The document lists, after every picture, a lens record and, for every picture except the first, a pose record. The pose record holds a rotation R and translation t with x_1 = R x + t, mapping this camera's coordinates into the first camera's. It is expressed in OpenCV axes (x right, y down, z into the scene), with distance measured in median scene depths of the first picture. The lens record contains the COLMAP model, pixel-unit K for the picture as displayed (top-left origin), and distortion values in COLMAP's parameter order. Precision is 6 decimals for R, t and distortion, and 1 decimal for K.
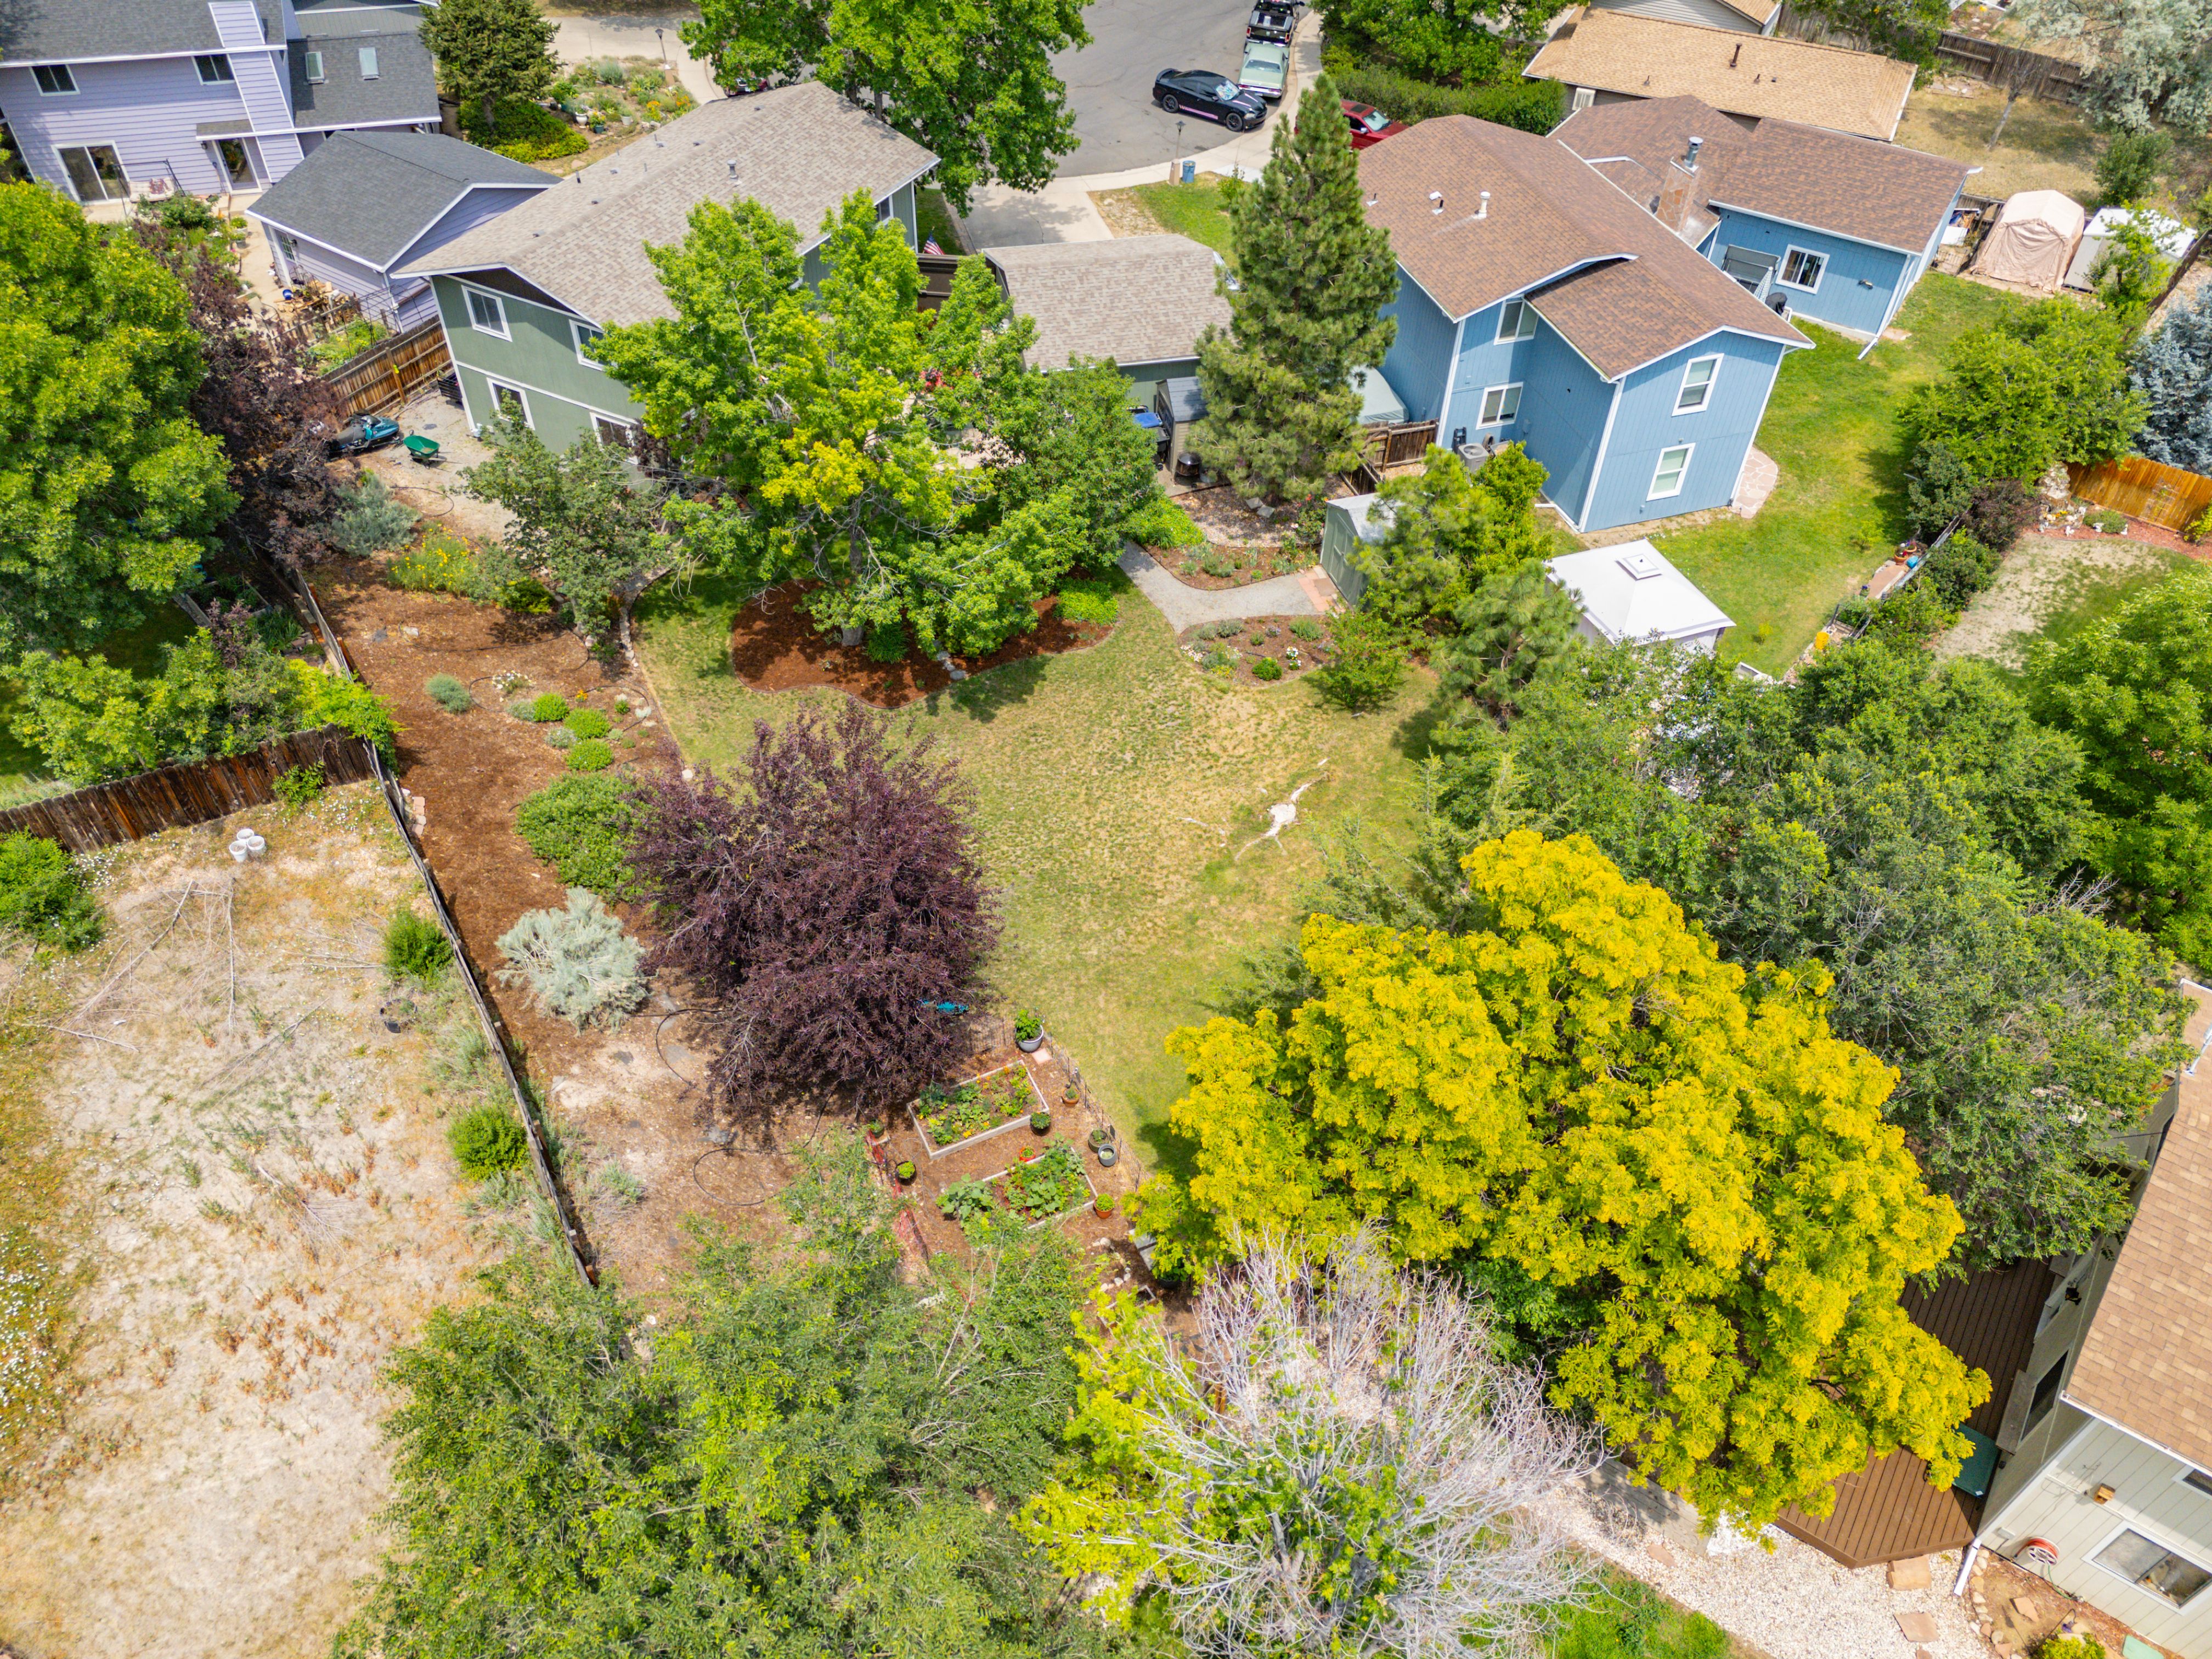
lens RADIAL K [[1613.2, 0, 1107.3], [0, 1613.2, 837.7], [0, 0, 1]] dist [0.072998, -0.073288]
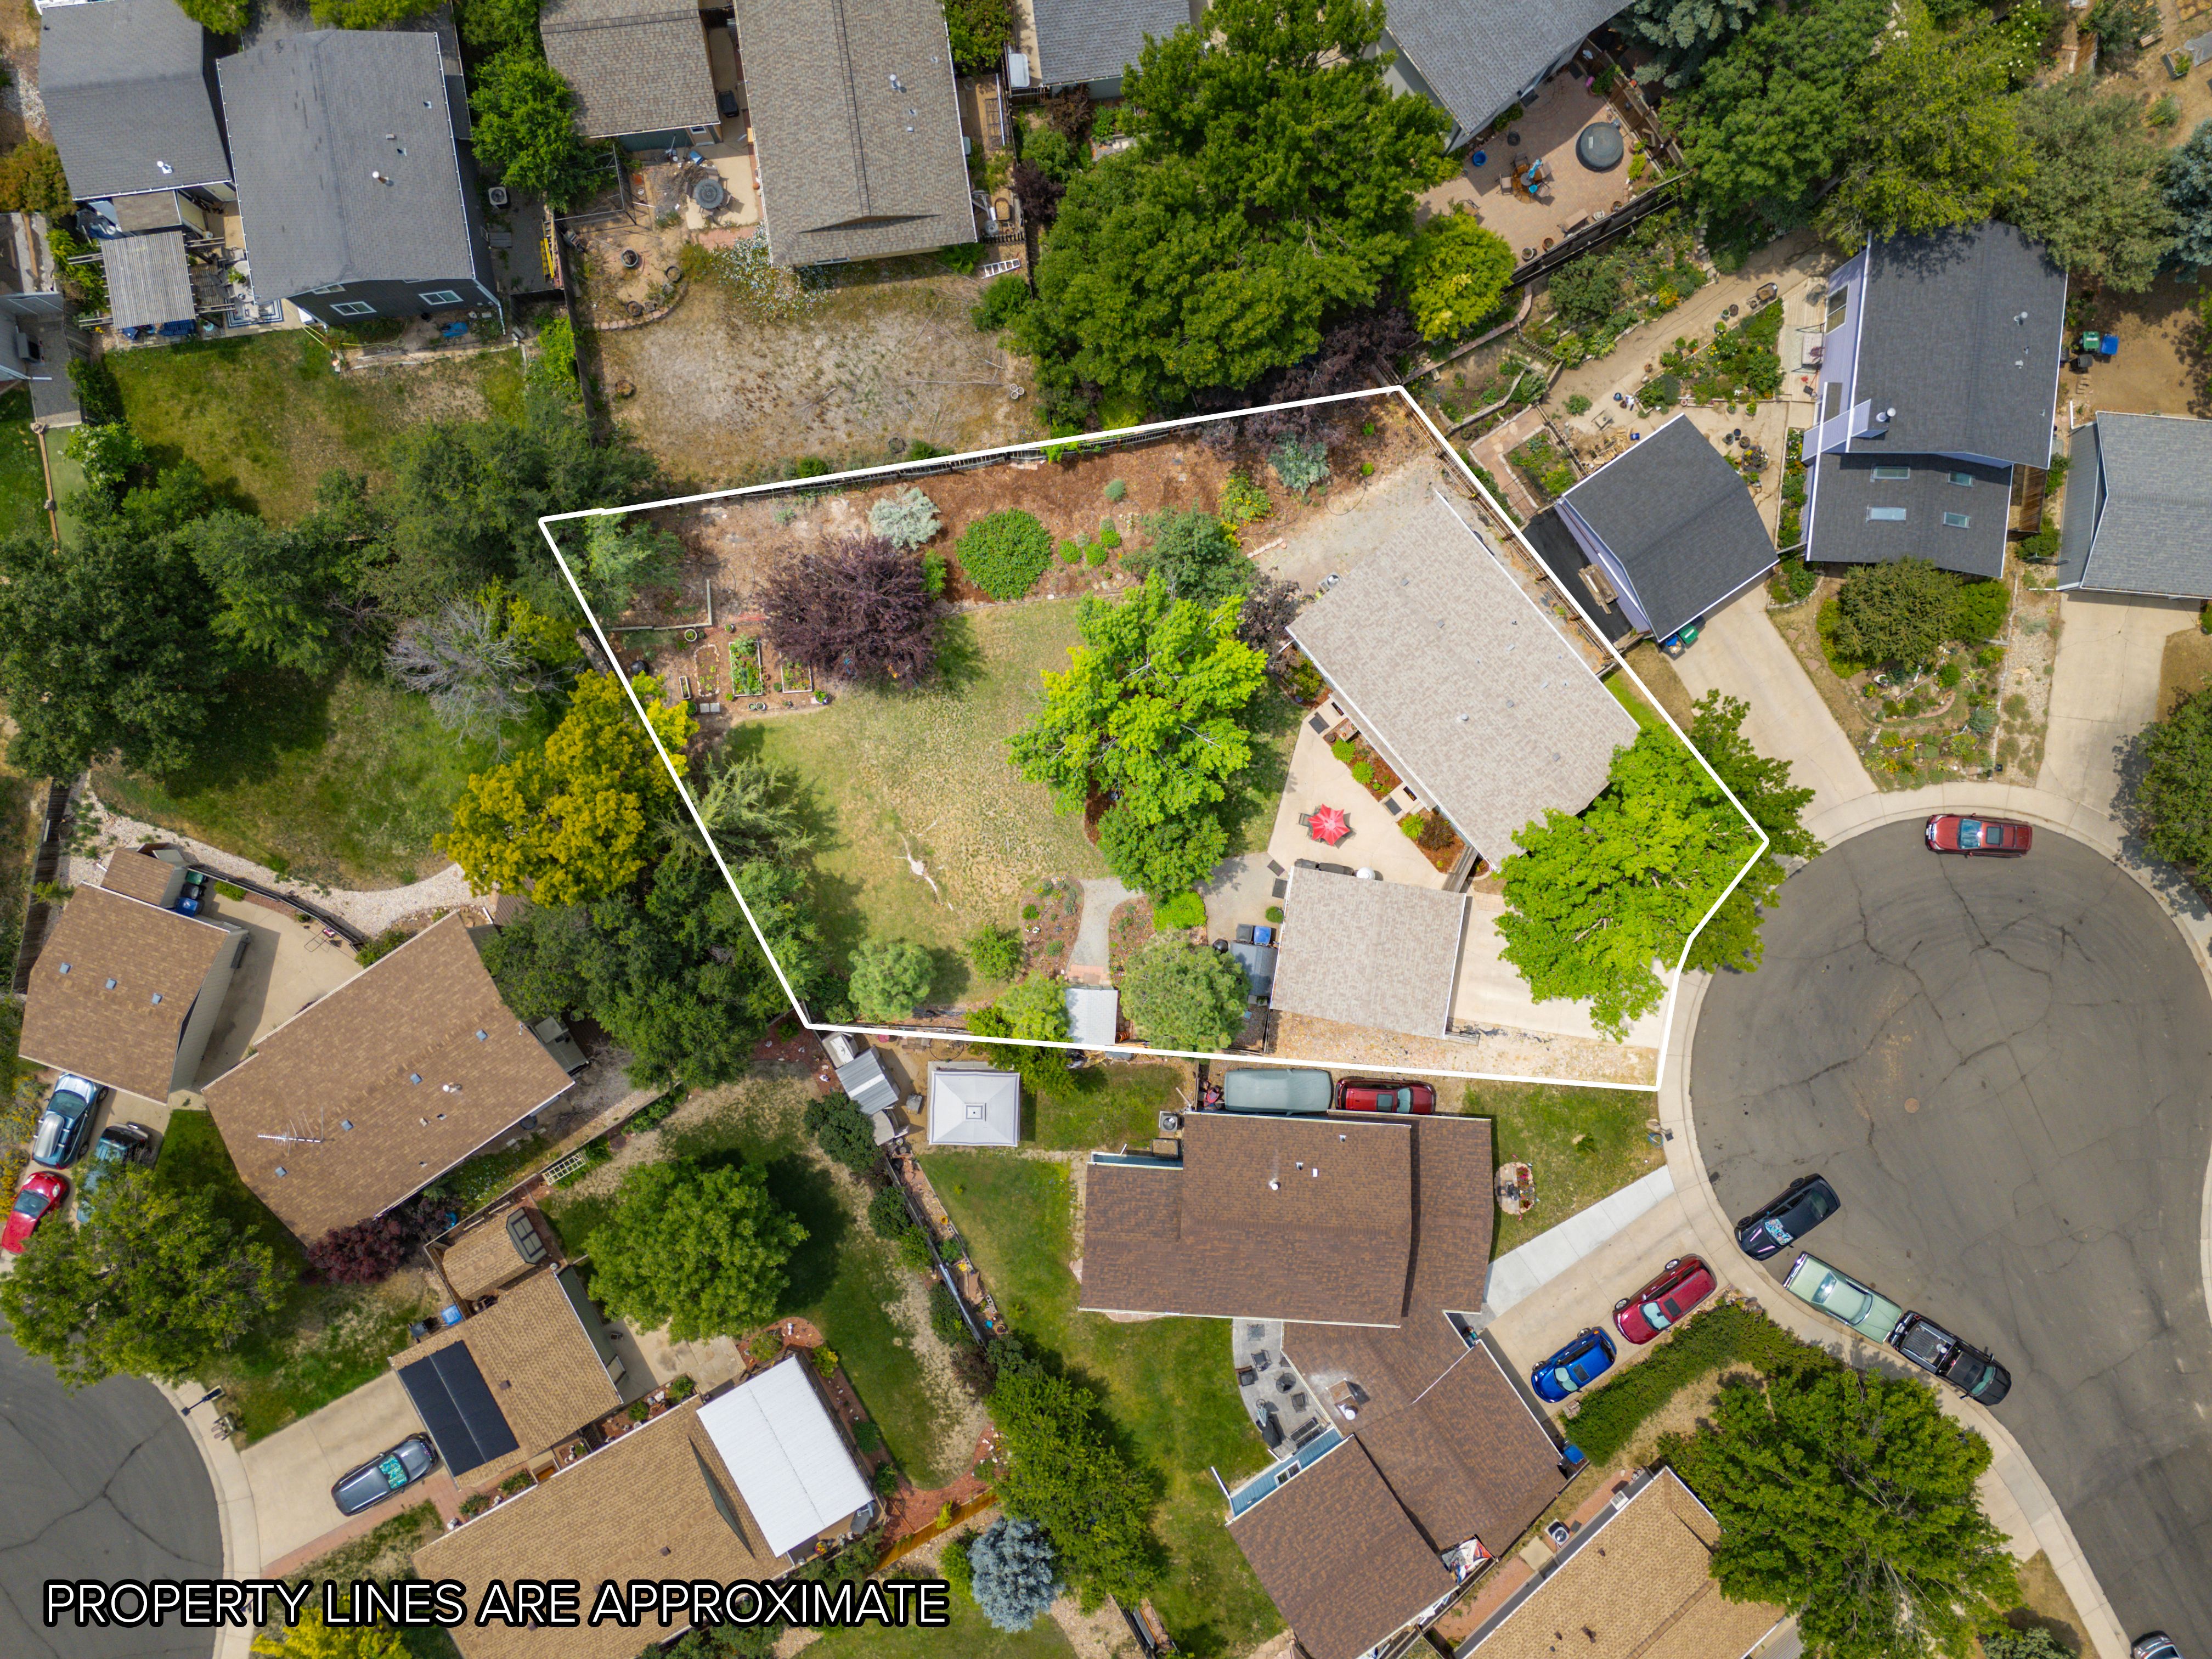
lens RADIAL K [[1613.2, 0, 1107.3], [0, 1613.2, 837.7], [0, 0, 1]] dist [0.072998, -0.073288]
pose [[-0.368090, 0.929516, -0.022593, 0.022260], [-0.689971, -0.256780, 0.676760, -1.006099], [0.623258, 0.264697, 0.735857, -0.219652]]
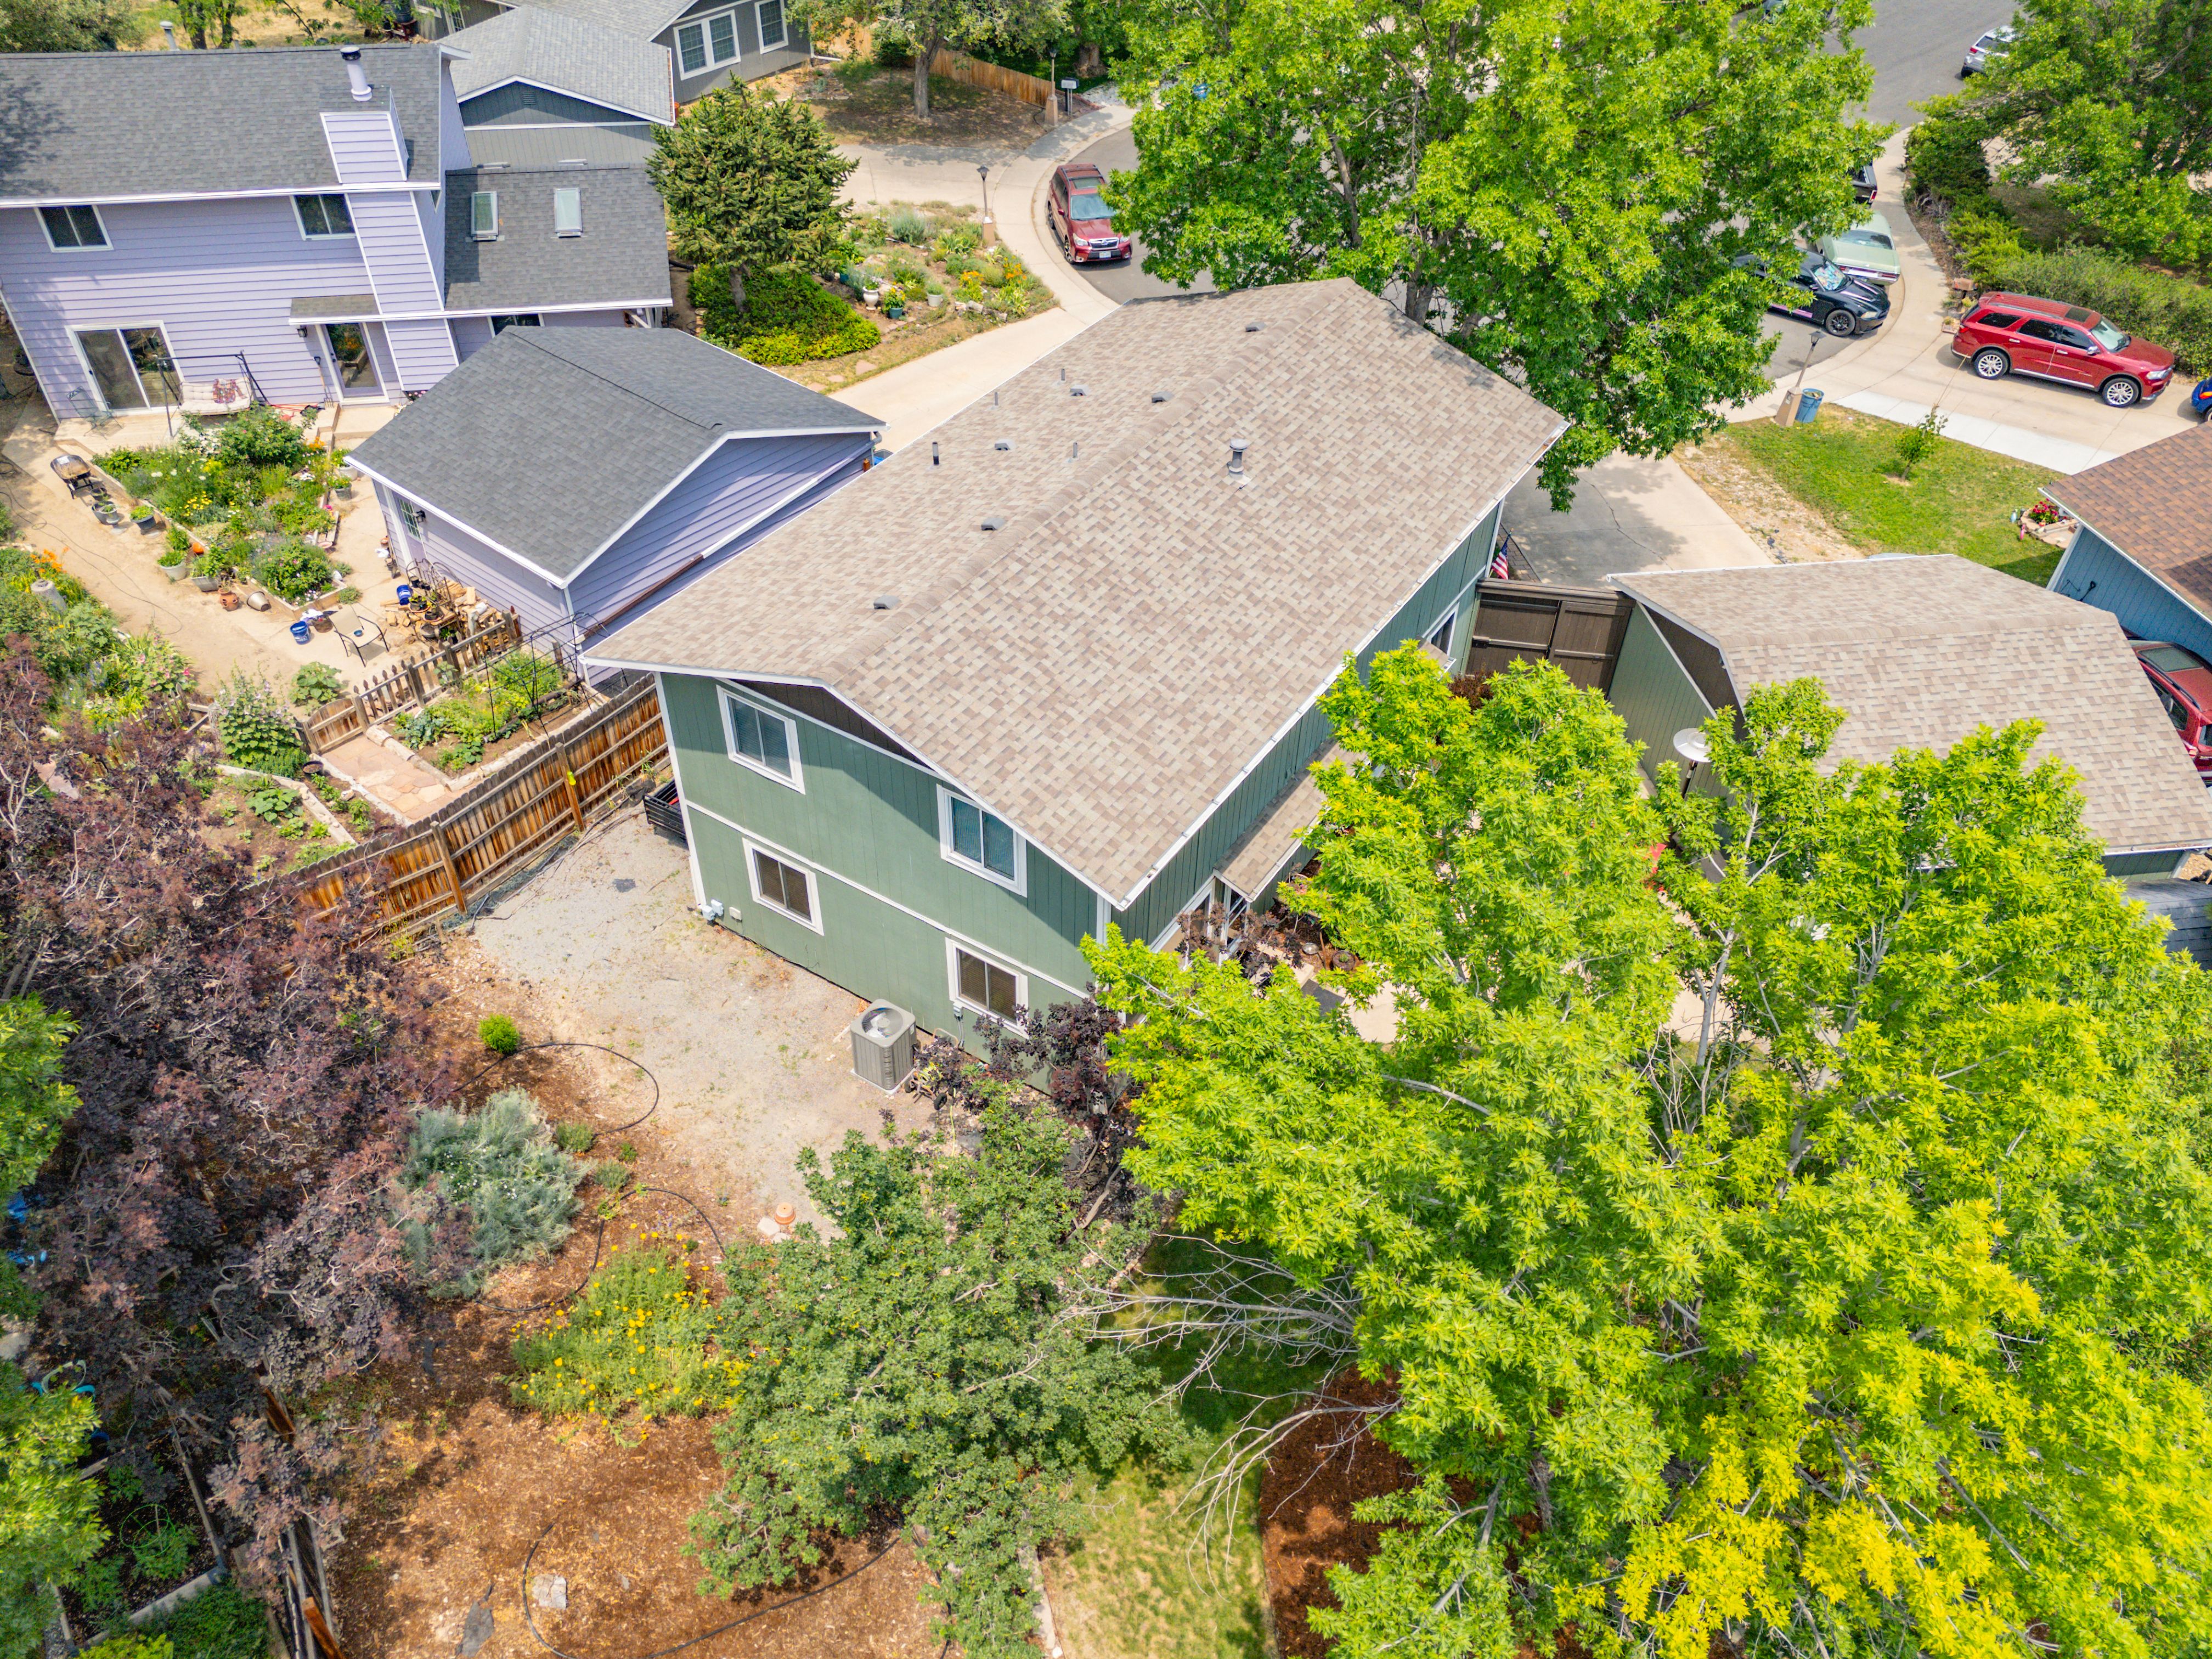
lens RADIAL K [[1613.2, 0, 1107.3], [0, 1613.2, 837.7], [0, 0, 1]] dist [0.072998, -0.073288]
pose [[0.995814, 0.058316, -0.070385, -0.187812], [-0.062428, 0.996379, -0.057715, -0.212473], [0.066765, 0.061867, 0.995849, 0.408665]]
